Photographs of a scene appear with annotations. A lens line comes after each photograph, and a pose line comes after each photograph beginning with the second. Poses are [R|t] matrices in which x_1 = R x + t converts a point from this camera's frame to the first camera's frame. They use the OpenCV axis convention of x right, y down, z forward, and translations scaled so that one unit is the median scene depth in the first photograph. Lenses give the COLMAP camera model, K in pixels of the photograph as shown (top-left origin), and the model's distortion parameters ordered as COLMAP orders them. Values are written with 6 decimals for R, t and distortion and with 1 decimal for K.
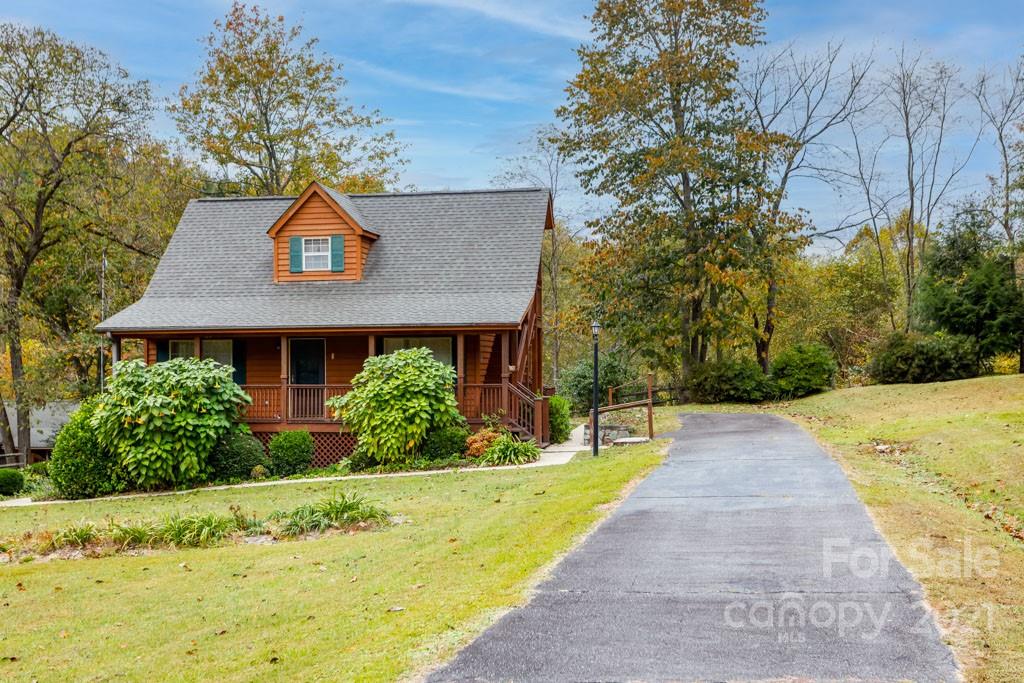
lens RADIAL K [[1155.1, 0, 512.0], [0, 1155.1, 341.5], [0, 0, 1]] dist [-0.073172, 0.016287]
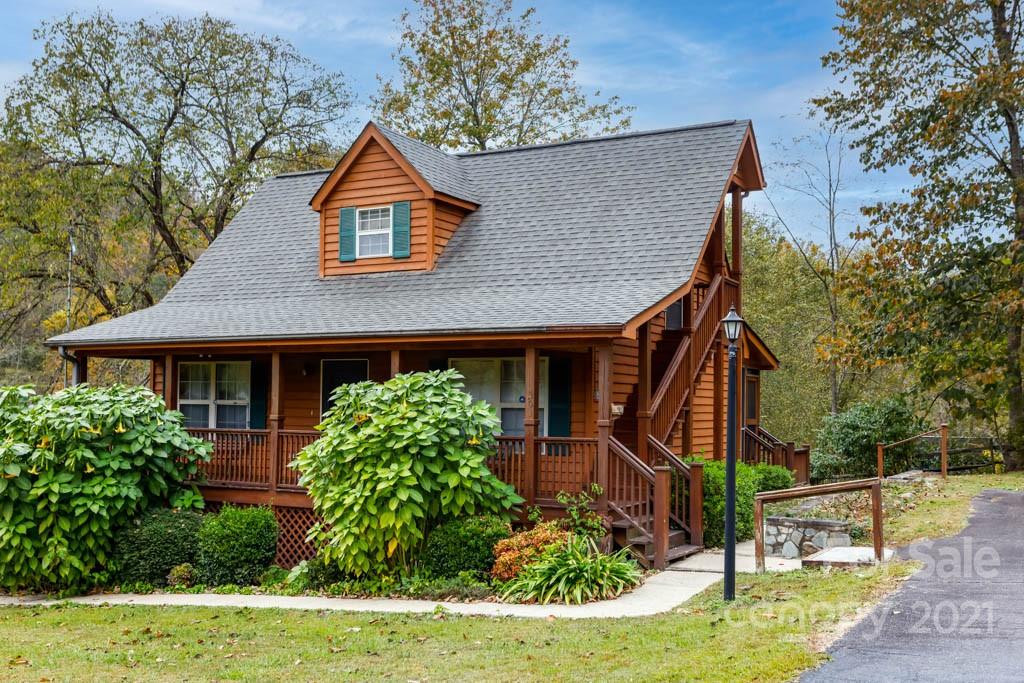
lens RADIAL K [[1057.8, 0, 515.7], [0, 1057.8, 365.1], [0, 0, 1]] dist [-0.023675, -0.028710]
pose [[0.945732, 0.004221, -0.324920, 0.104361], [-0.011323, 0.999736, -0.019970, 0.011258], [0.324750, 0.022565, 0.945531, 0.458338]]
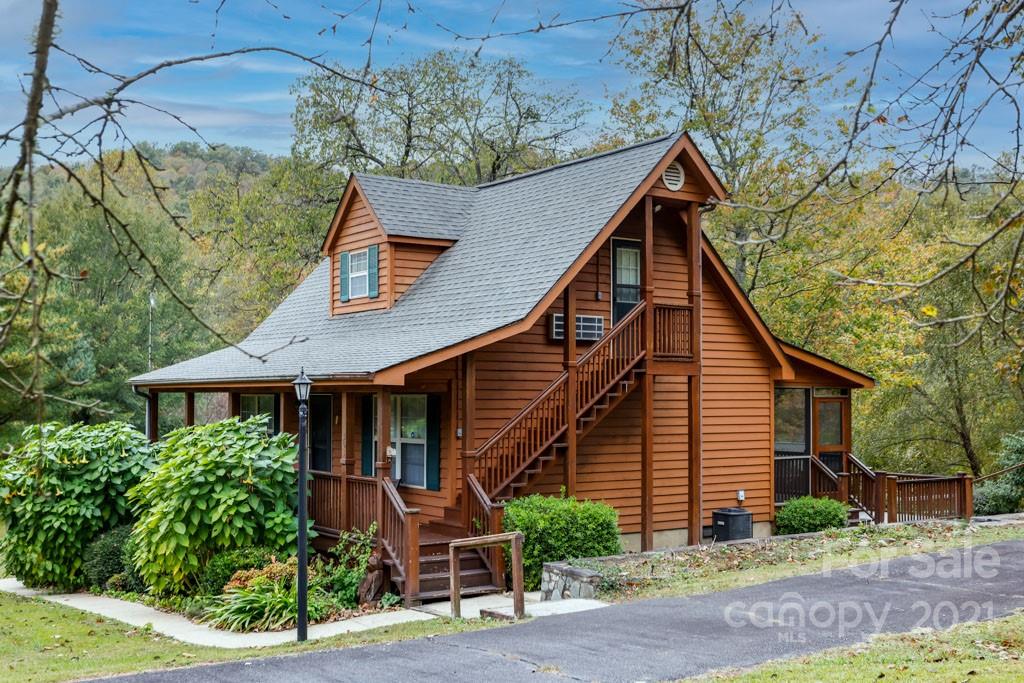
lens RADIAL K [[1155.1, 0, 512.0], [0, 1155.1, 341.5], [0, 0, 1]] dist [-0.073172, 0.016287]
pose [[0.698128, -0.025914, -0.715504, 0.404600], [0.006786, 0.999539, -0.029581, -0.013085], [0.715941, 0.015796, 0.697982, 0.575735]]
